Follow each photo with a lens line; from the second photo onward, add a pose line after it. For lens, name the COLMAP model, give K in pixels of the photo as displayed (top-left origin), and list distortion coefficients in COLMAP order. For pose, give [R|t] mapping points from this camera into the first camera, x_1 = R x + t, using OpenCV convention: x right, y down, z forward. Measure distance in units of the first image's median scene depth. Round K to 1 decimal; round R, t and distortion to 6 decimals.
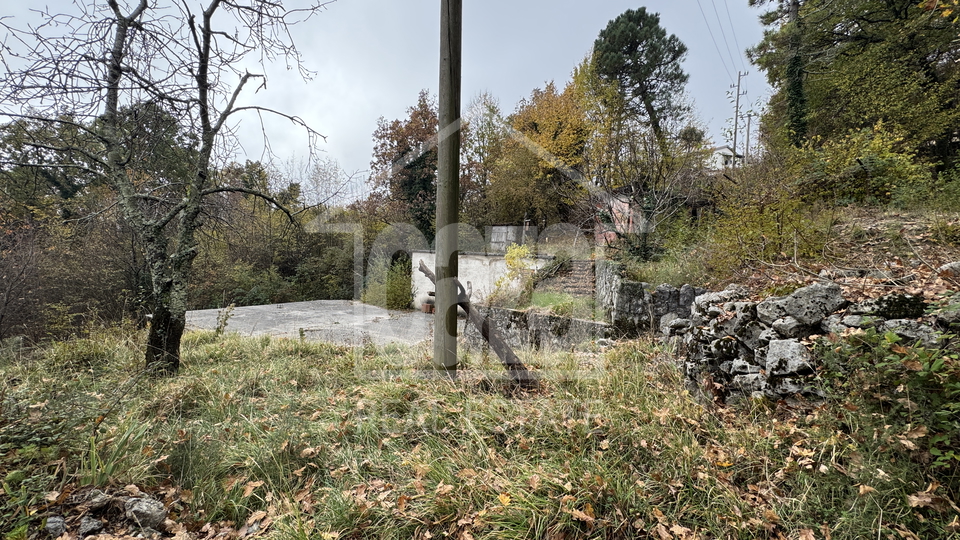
lens RADIAL K [[385.2, 0, 480.0], [0, 385.2, 270.0], [0, 0, 1]] dist [-0.004319, -0.000358]
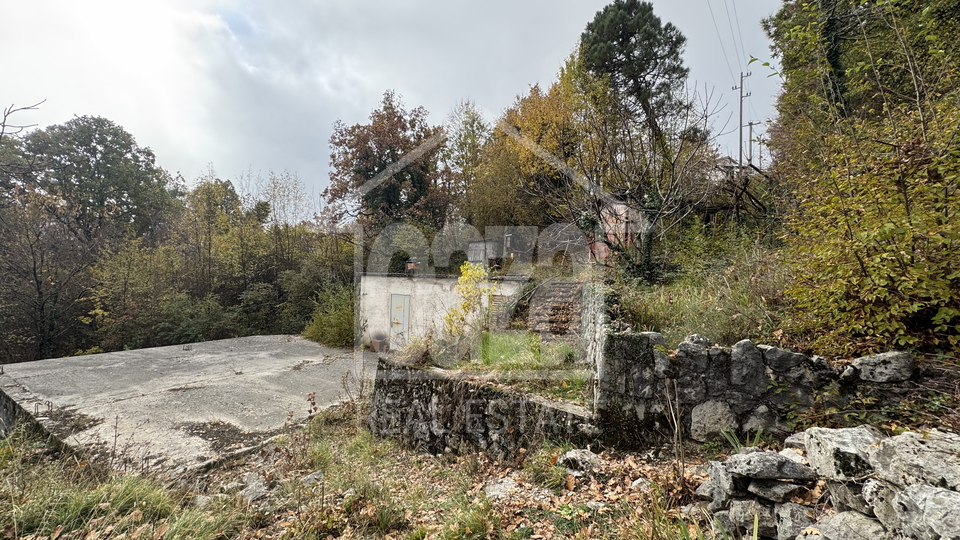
lens RADIAL K [[385.2, 0, 480.0], [0, 385.2, 270.0], [0, 0, 1]] dist [-0.004319, -0.000358]
pose [[0.999795, -0.019818, -0.004214, 0.059981], [0.019573, 0.998464, -0.051836, -0.008442], [0.005235, 0.051743, 0.998647, 0.145093]]
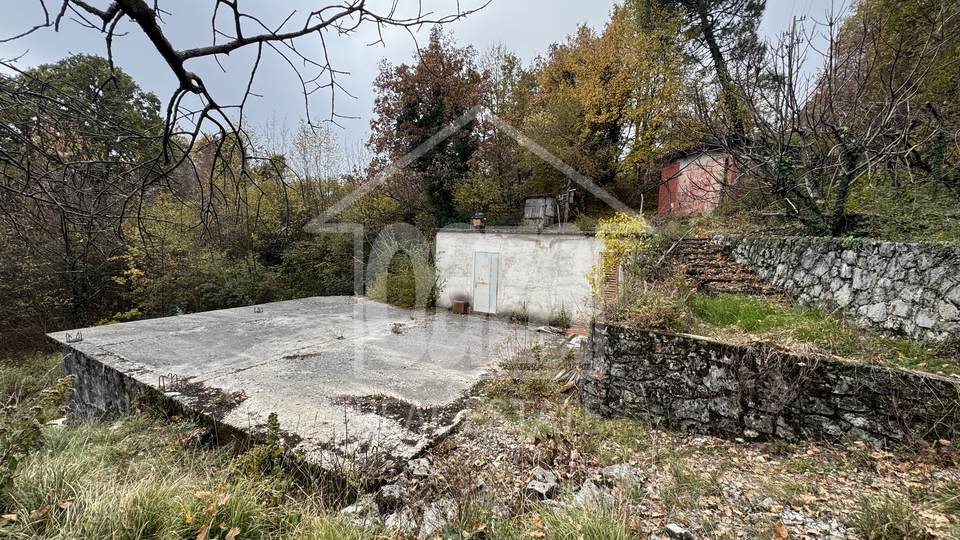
lens RADIAL K [[385.2, 0, 480.0], [0, 385.2, 270.0], [0, 0, 1]] dist [-0.004319, -0.000358]
pose [[0.999681, -0.018762, 0.016914, -0.080320], [0.017920, 0.998657, 0.048608, -0.005572], [-0.017803, -0.048289, 0.998675, 0.192156]]
